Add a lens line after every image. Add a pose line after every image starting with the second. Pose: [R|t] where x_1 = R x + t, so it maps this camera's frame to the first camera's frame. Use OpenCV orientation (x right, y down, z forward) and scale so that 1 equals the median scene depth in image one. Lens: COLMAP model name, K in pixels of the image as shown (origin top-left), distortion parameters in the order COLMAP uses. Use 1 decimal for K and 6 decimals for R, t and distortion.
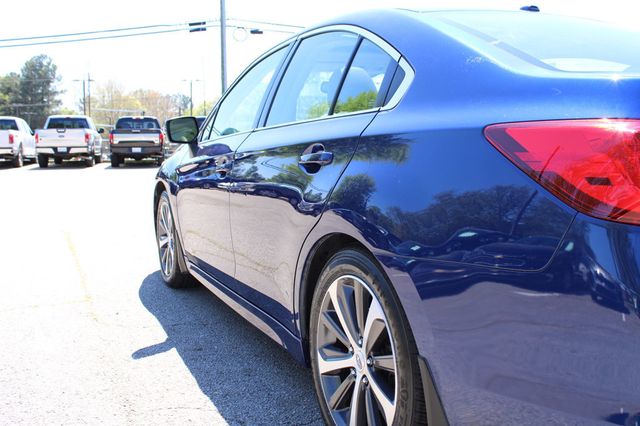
lens RADIAL K [[661.6, 0, 320.0], [0, 661.6, 213.0], [0, 0, 1]] dist [-0.134257, 0.150499]
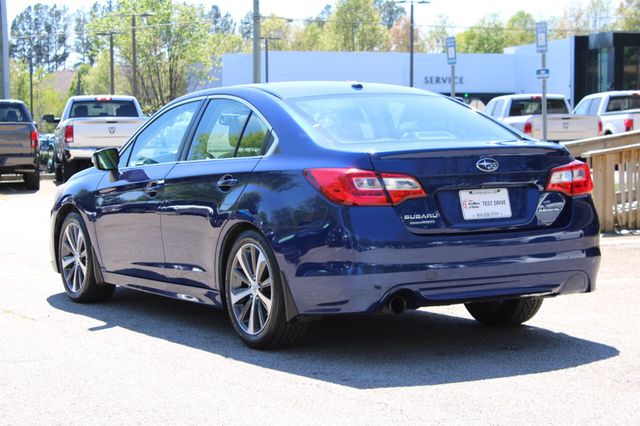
lens RADIAL K [[1414.9, 0, 320.0], [0, 1414.9, 213.0], [0, 0, 1]] dist [0.011391, 0.008194]
pose [[0.994608, -0.021267, 0.101500, -0.011240], [0.026295, 0.998479, -0.048460, 0.014462], [-0.100315, 0.050868, 0.993655, -0.215238]]
